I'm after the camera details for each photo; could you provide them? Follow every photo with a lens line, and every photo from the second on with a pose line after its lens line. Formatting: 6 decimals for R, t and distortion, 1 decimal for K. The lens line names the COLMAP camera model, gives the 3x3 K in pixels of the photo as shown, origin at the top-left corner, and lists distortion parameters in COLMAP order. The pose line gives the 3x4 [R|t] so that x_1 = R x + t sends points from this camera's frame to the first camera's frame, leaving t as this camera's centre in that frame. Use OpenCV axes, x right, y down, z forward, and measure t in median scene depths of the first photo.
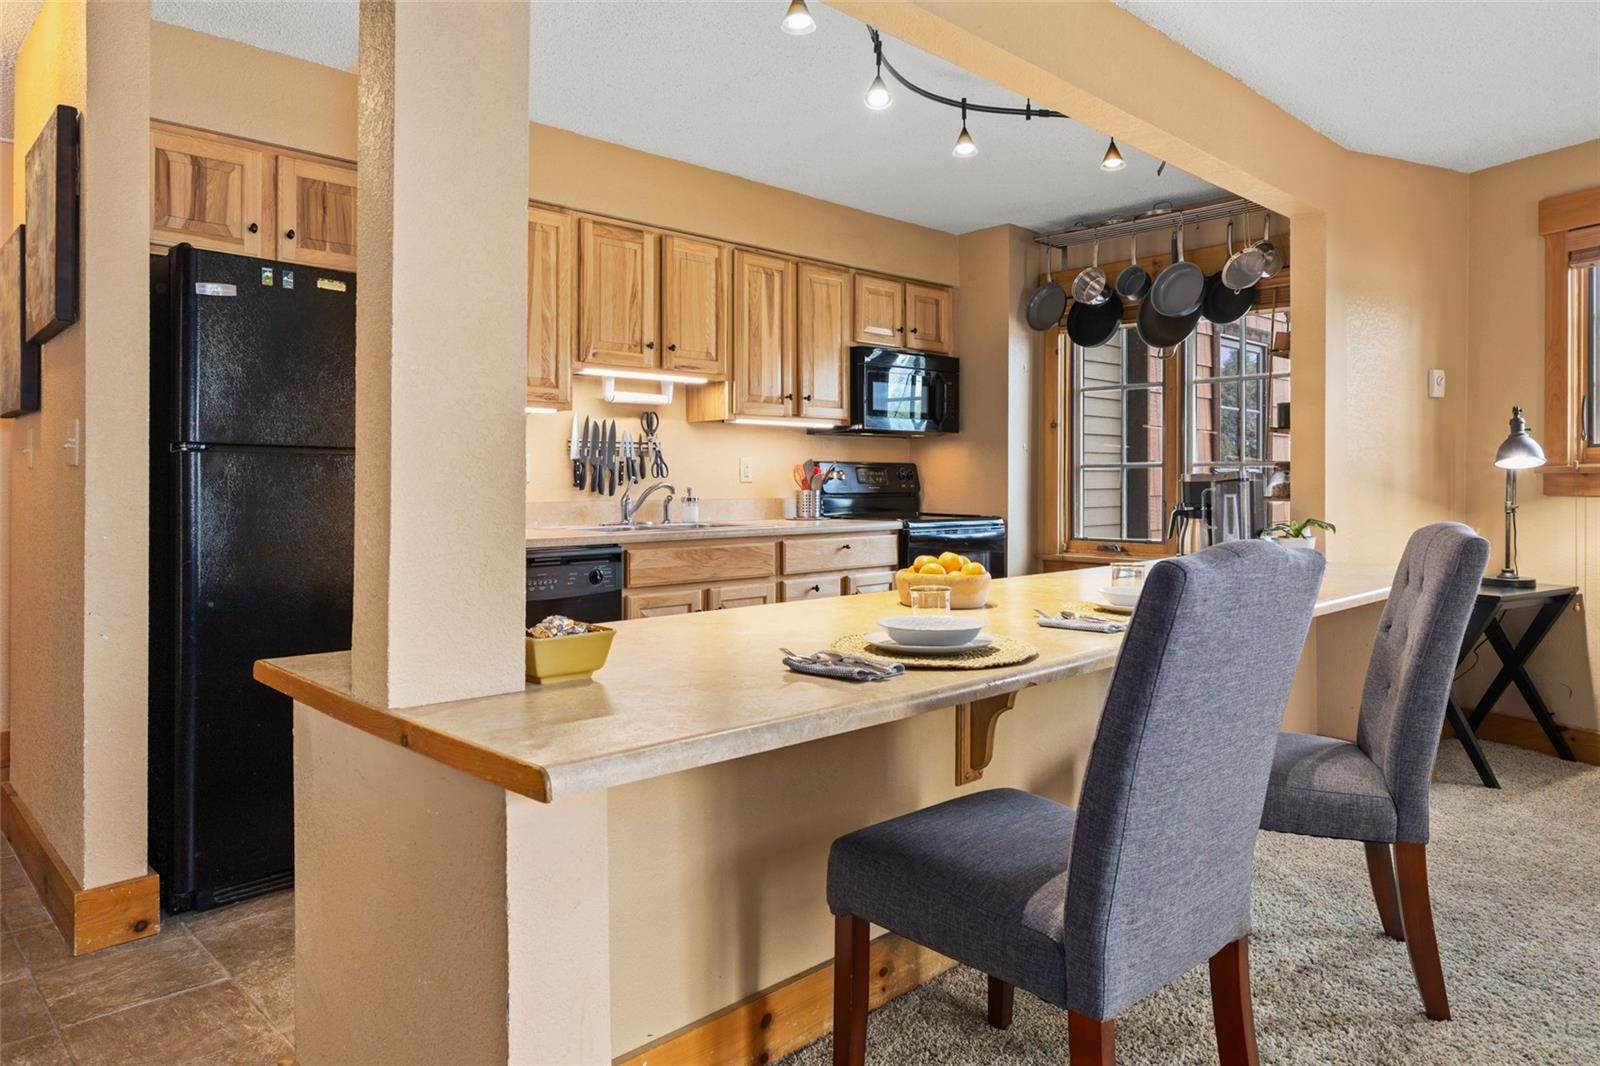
lens RADIAL K [[1031.4, 0, 804.1], [0, 1031.4, 480.3], [0, 0, 1]] dist [0.002940, -0.000787]
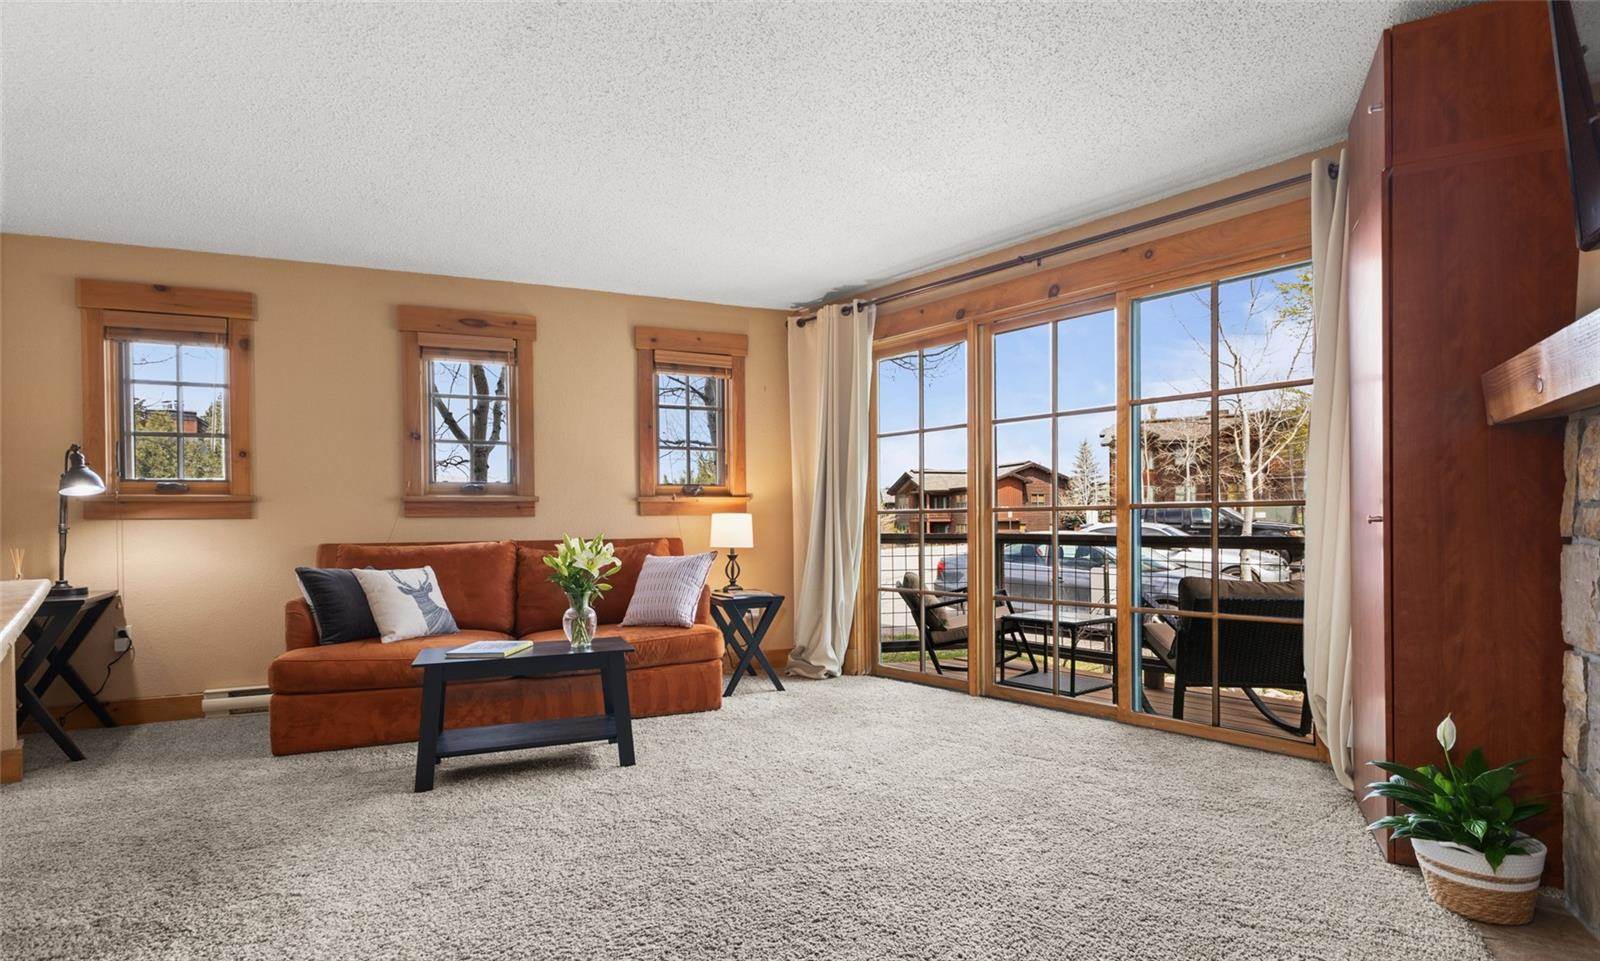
lens RADIAL K [[774.7, 0, 801.9], [0, 774.7, 529.9], [0, 0, 1]] dist [0.004573, 0.000393]
pose [[0.032017, -0.012043, 0.999415, -0.170204], [0.014537, 0.999827, 0.011582, 0.027085], [-0.999382, 0.014157, 0.032186, 0.109511]]
